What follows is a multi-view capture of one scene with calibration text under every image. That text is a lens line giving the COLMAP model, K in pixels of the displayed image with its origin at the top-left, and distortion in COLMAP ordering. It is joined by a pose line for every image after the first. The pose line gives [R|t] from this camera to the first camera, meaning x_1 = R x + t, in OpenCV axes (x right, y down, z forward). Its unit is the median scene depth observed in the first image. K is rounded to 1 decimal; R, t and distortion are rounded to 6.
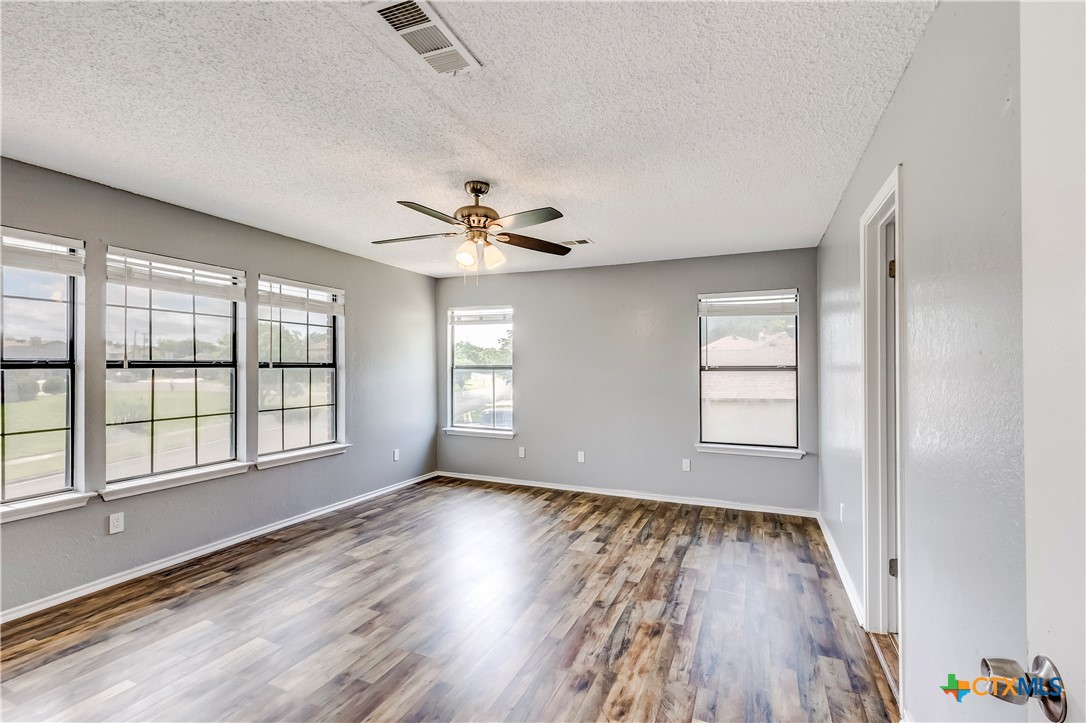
lens RADIAL K [[495.0, 0, 544.0], [0, 495.0, 362.6], [0, 0, 1]] dist [0.001542, -0.000868]
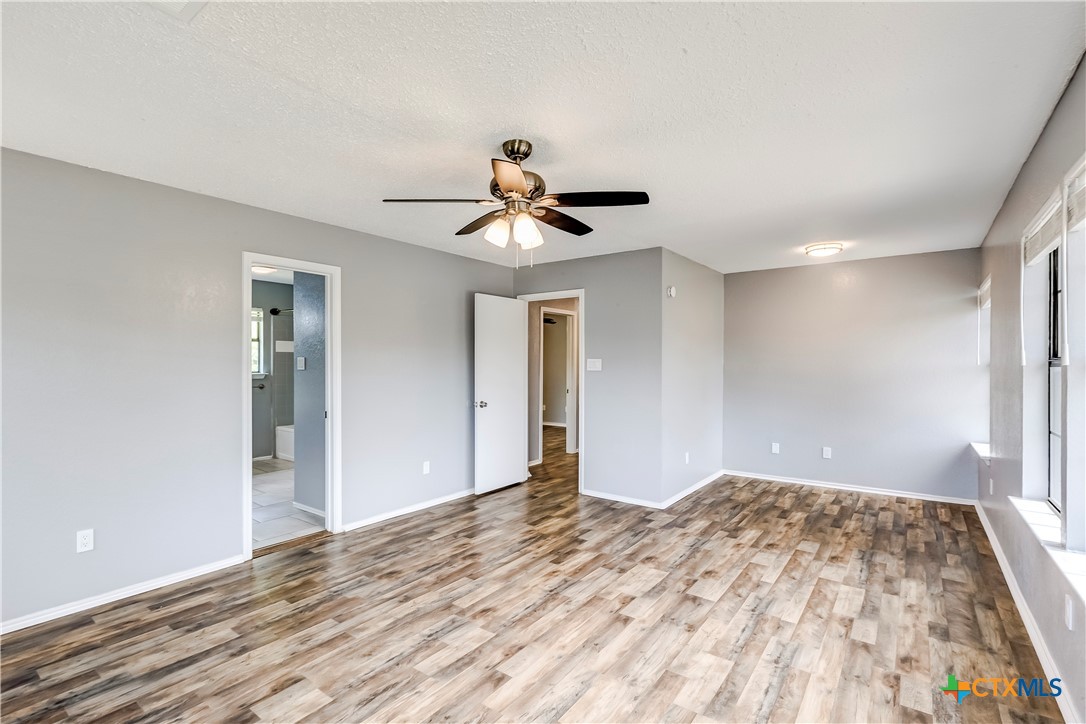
lens RADIAL K [[495.0, 0, 542.8], [0, 495.0, 365.6], [0, 0, 1]] dist [0.001542, -0.000868]
pose [[-0.975812, 0.000703, 0.218609, -0.381801], [-0.001030, 0.999969, -0.007814, 0.019378], [-0.218608, -0.007850, -0.975781, 1.918132]]
